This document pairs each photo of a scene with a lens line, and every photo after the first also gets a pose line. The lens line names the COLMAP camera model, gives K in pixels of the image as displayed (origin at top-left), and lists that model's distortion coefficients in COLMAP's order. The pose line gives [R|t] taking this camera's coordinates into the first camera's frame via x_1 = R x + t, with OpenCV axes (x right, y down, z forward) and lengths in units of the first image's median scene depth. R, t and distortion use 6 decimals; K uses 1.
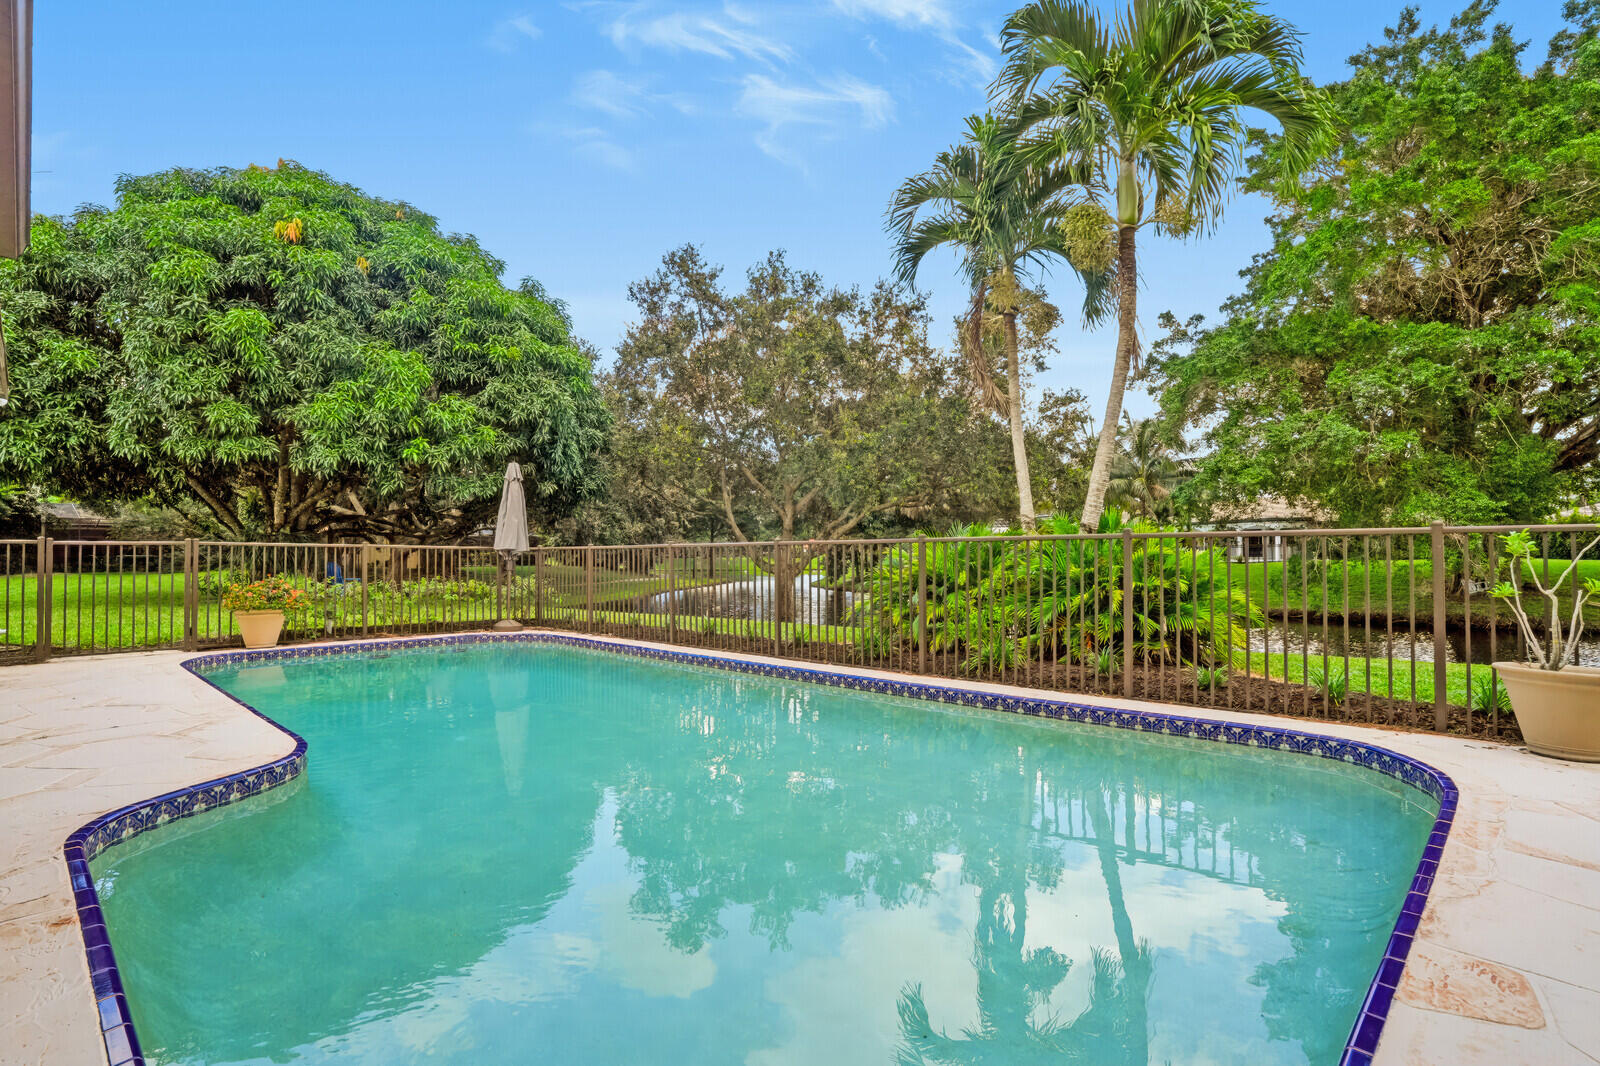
lens RADIAL K [[816.0, 0, 800.0], [0, 816.0, 533.0], [0, 0, 1]] dist [-0.049042, 0.000129]
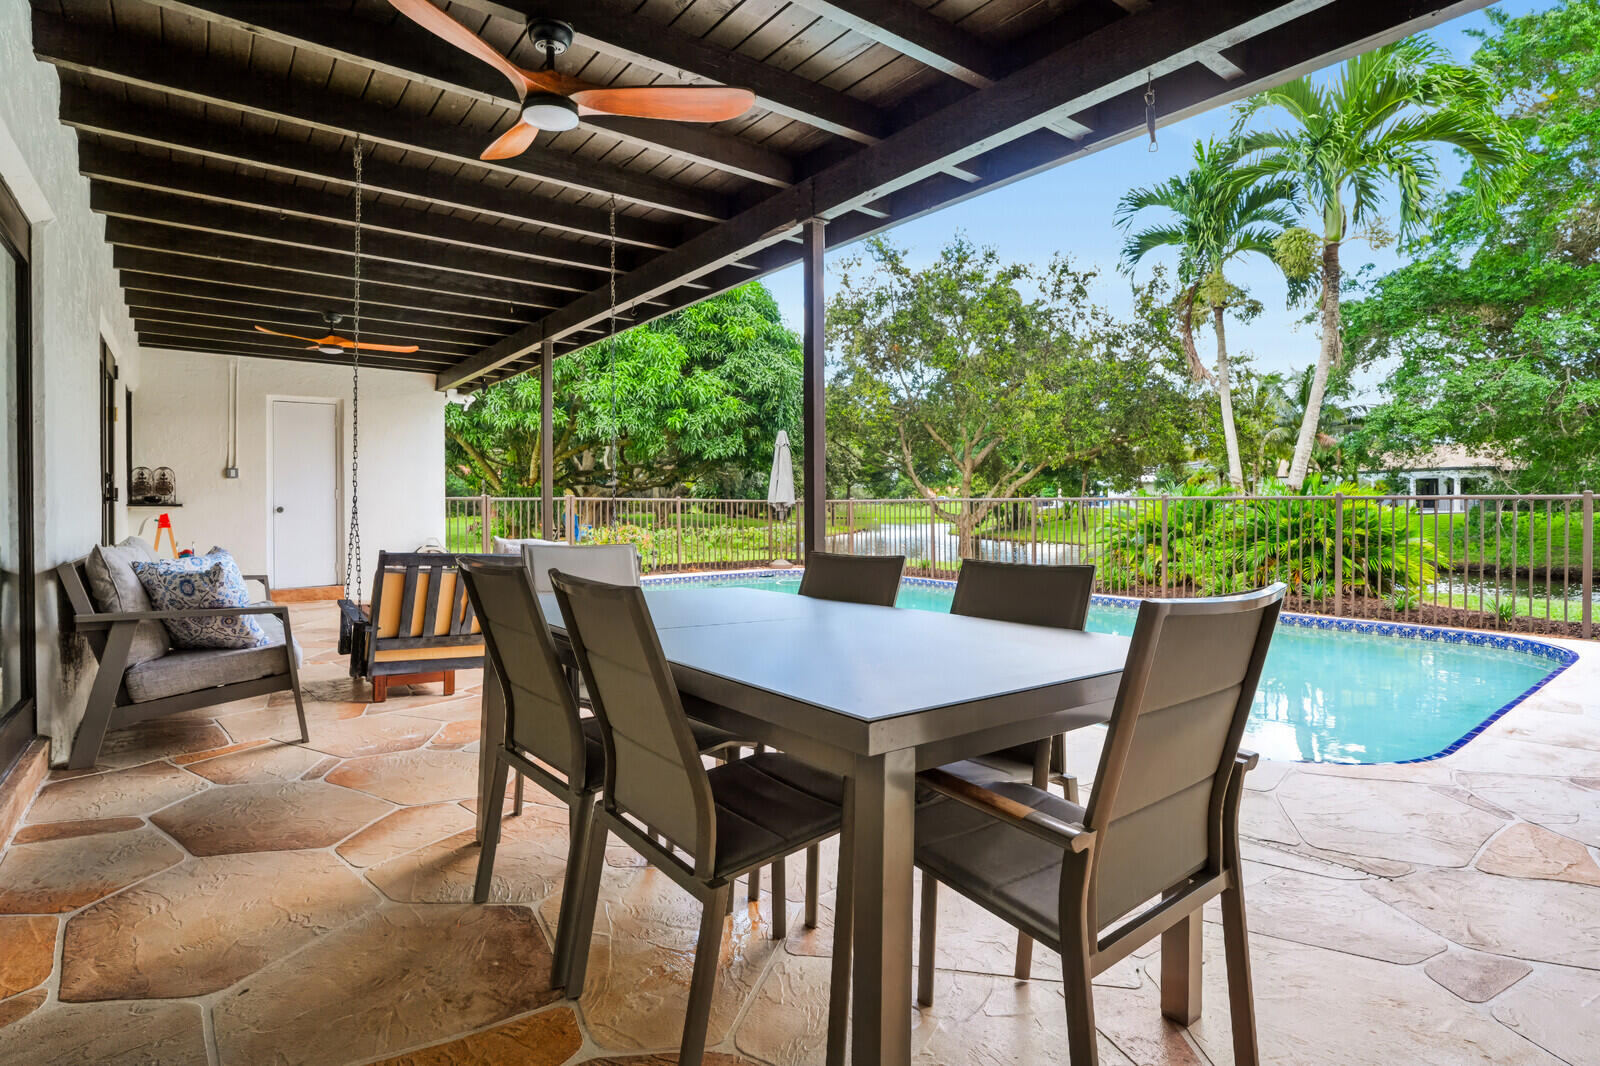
lens RADIAL K [[845.8, 0, 798.6], [0, 845.8, 510.5], [0, 0, 1]] dist [-0.029334, 0.002723]
pose [[0.991401, 0.002875, -0.130828, -0.124942], [0.001910, 0.999334, 0.036440, -0.010729], [0.130846, -0.036377, 0.990735, -0.203833]]
